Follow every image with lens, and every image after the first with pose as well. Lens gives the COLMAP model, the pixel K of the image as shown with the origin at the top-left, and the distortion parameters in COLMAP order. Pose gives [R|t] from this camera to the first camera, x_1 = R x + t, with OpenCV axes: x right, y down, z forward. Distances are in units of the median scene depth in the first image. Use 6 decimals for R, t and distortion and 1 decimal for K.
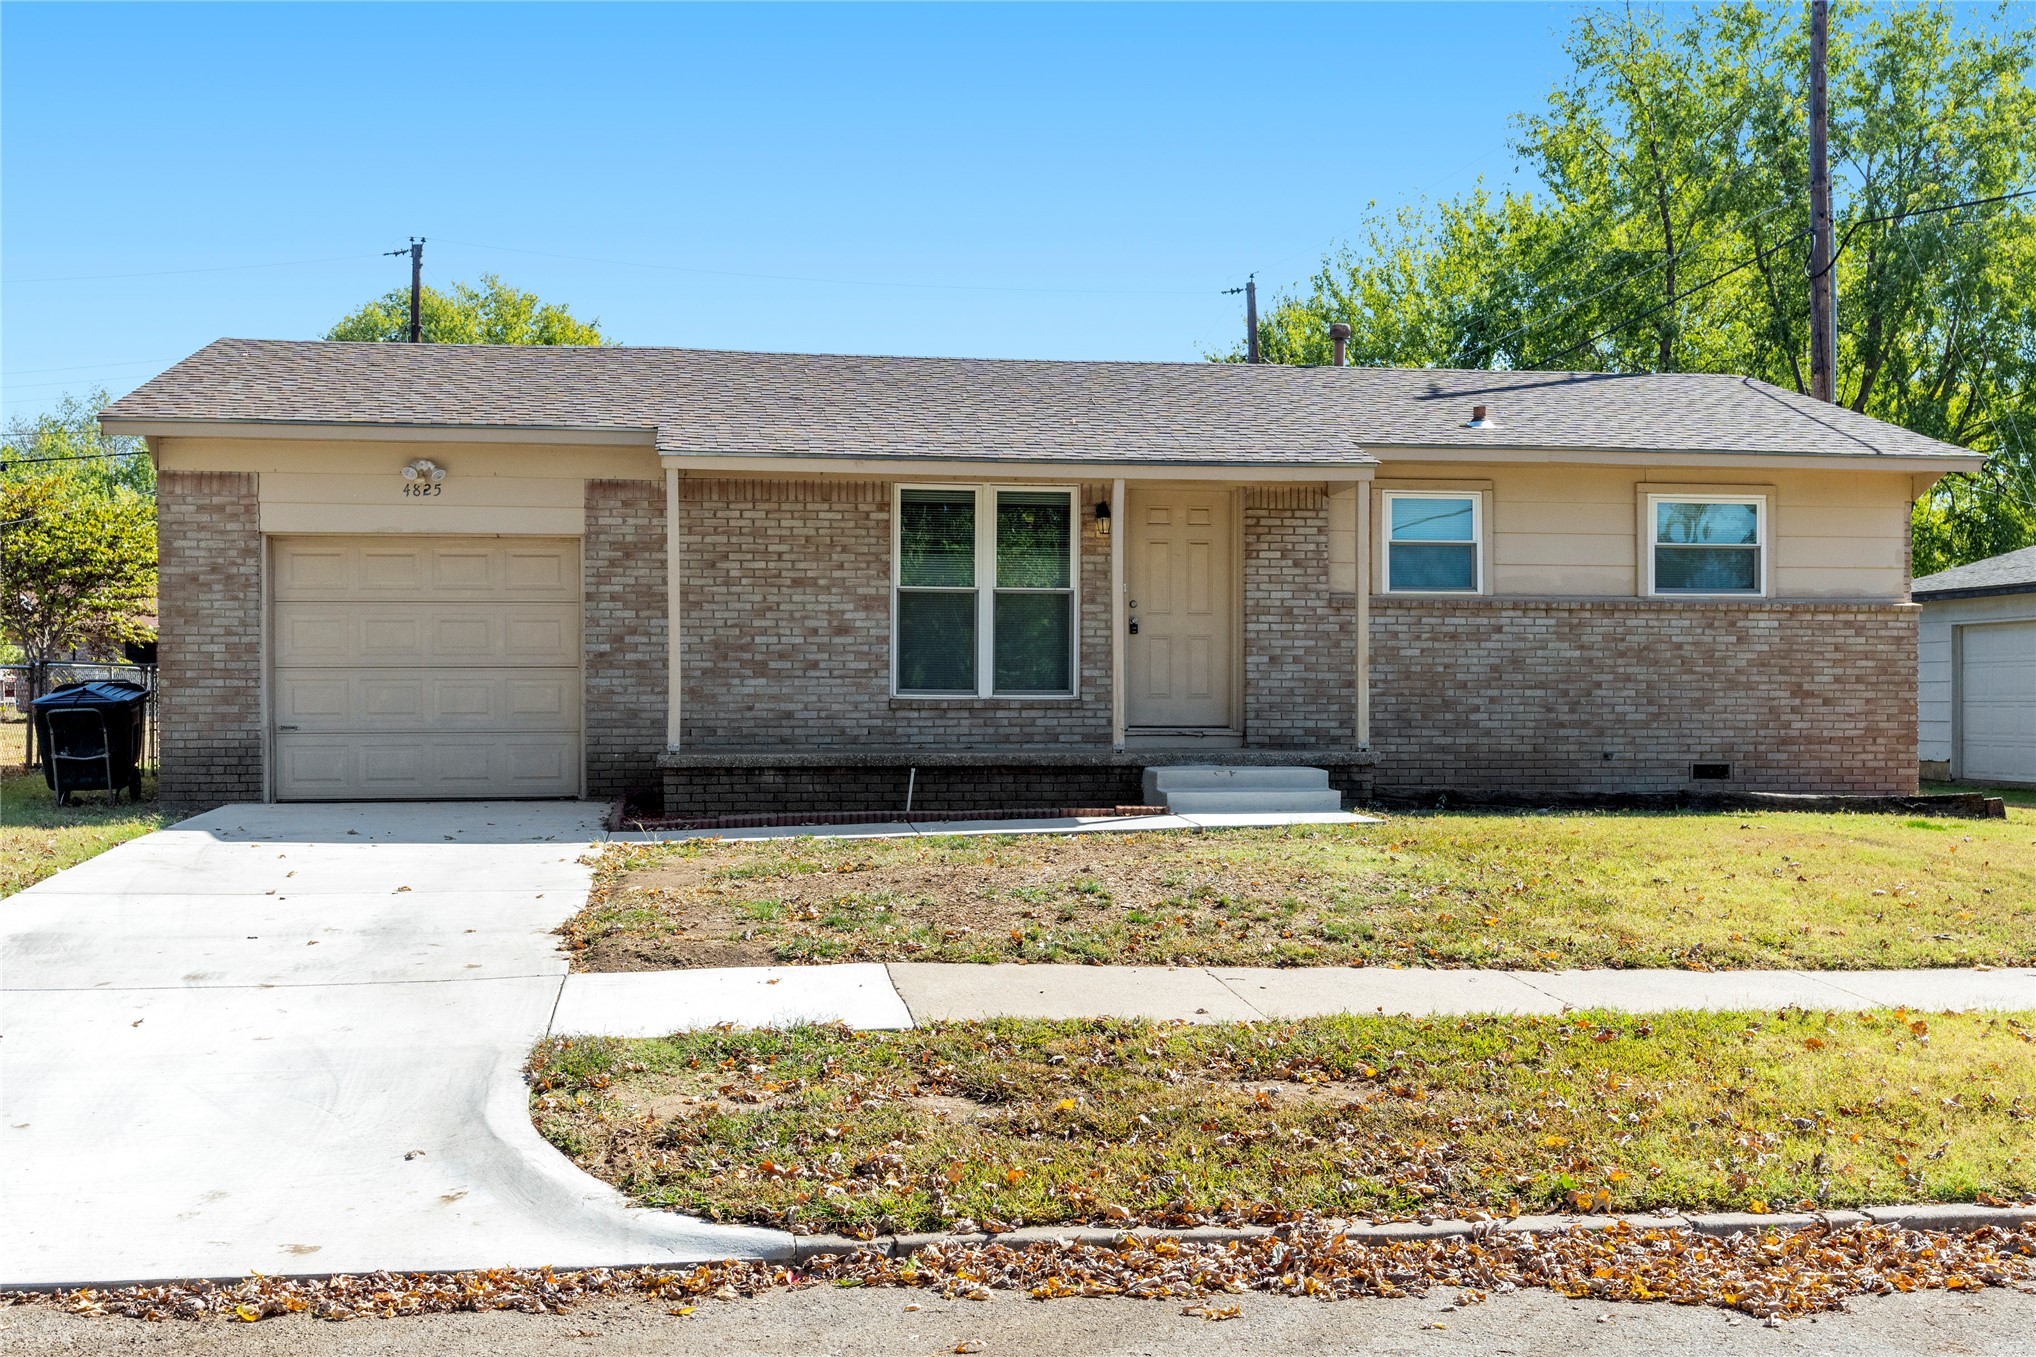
lens RADIAL K [[2515.5, 0, 1017.0], [0, 2515.5, 693.4], [0, 0, 1]] dist [0.004314, 0.000000]
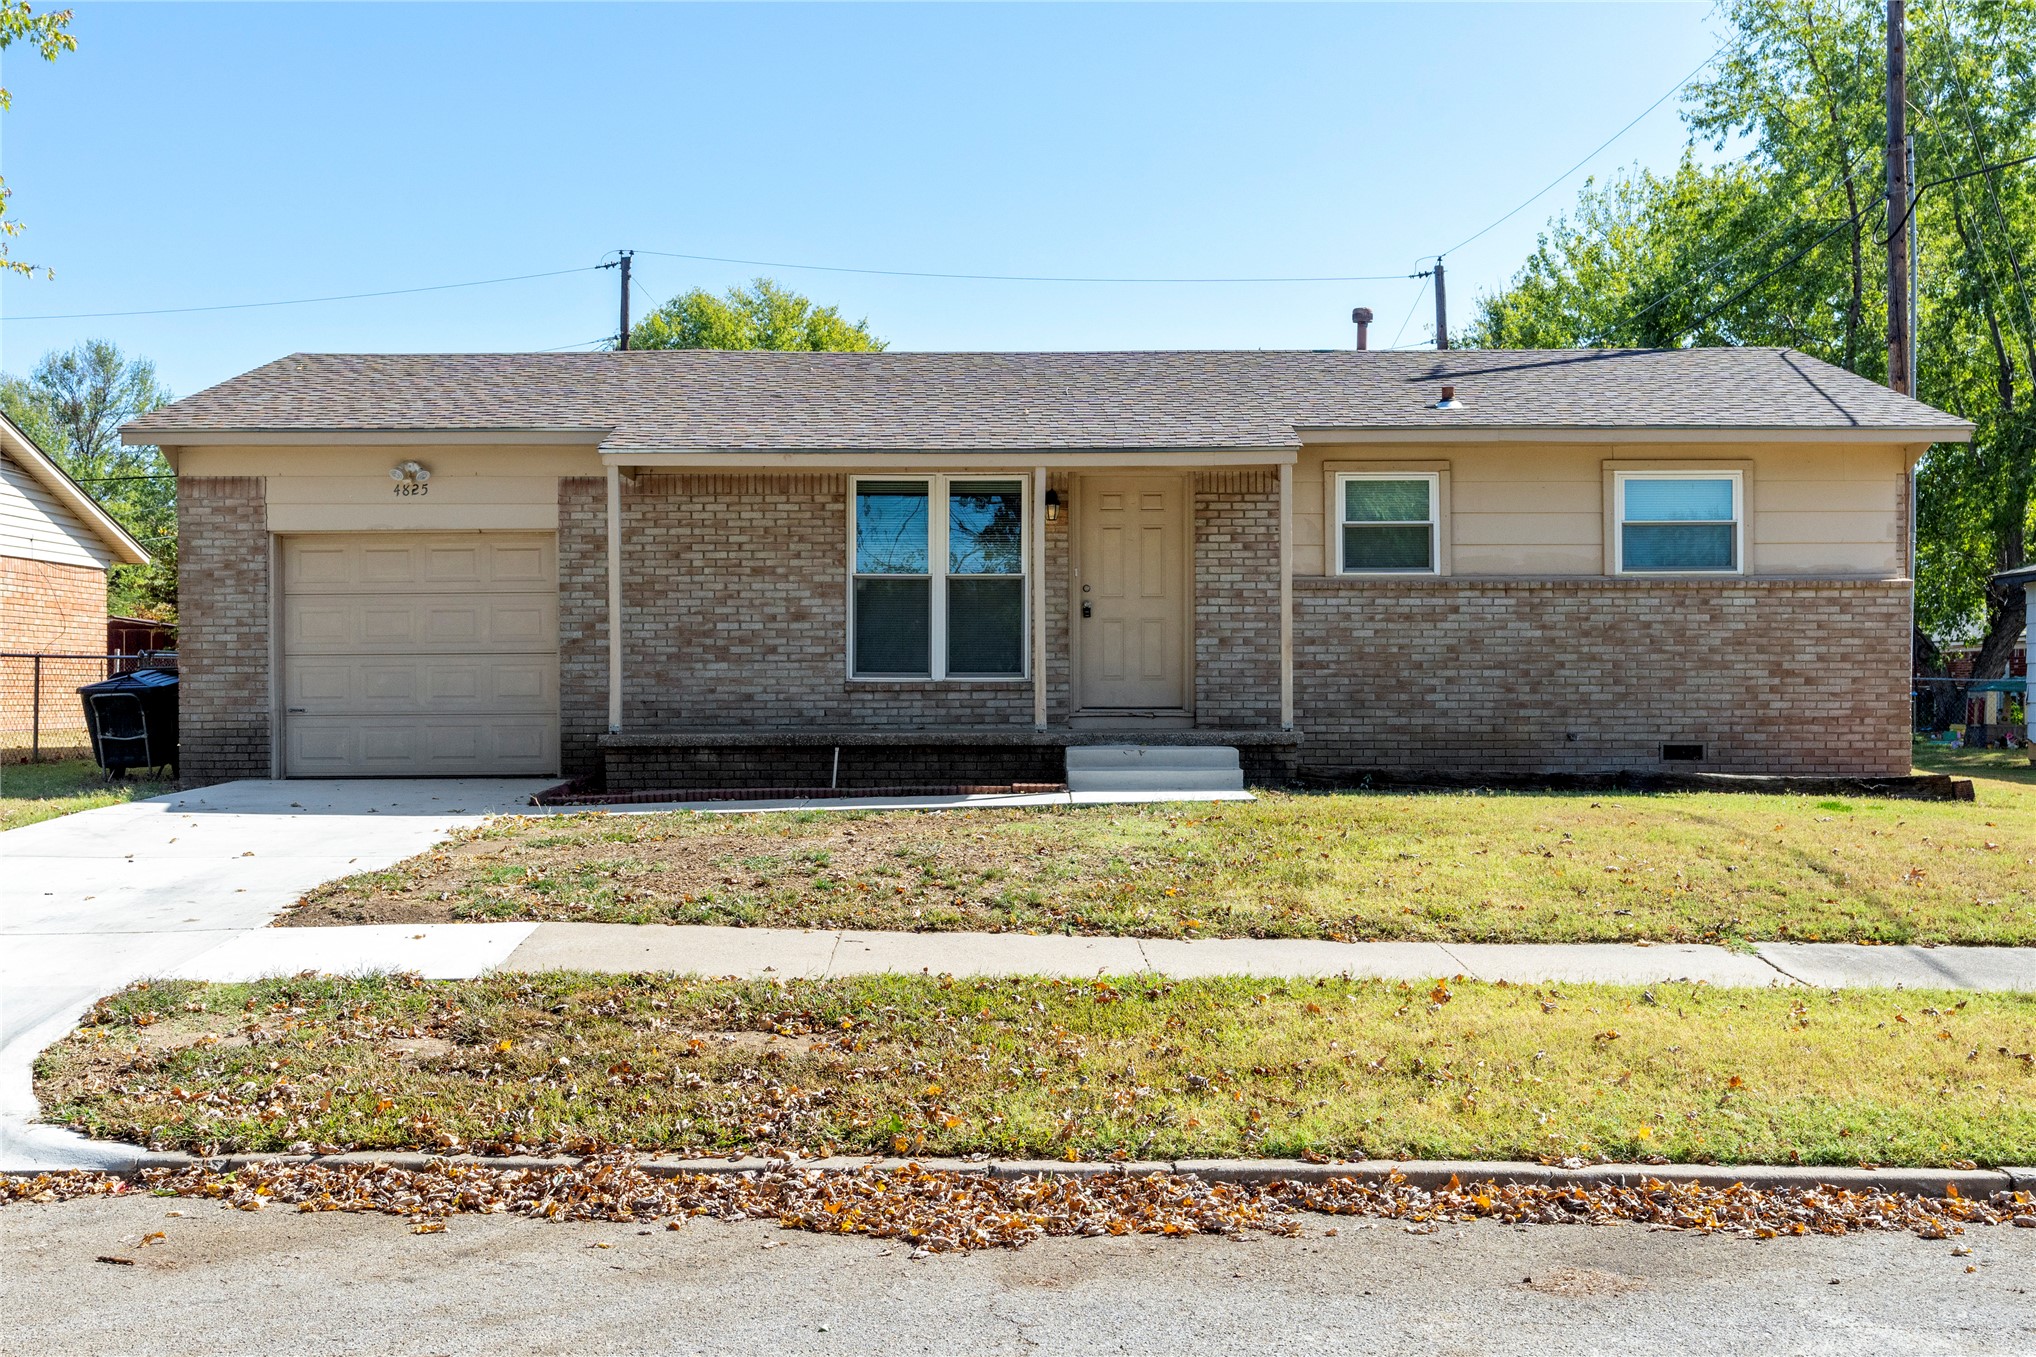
lens RADIAL K [[2515.5, 0, 1019.7], [0, 2515.5, 664.5], [0, 0, 1]] dist [0.004314, 0.000000]
pose [[0.983674, -0.005608, -0.179871, 0.210665], [0.004161, 0.999956, -0.008418, 0.004209], [0.179910, 0.007532, 0.983654, -0.014260]]
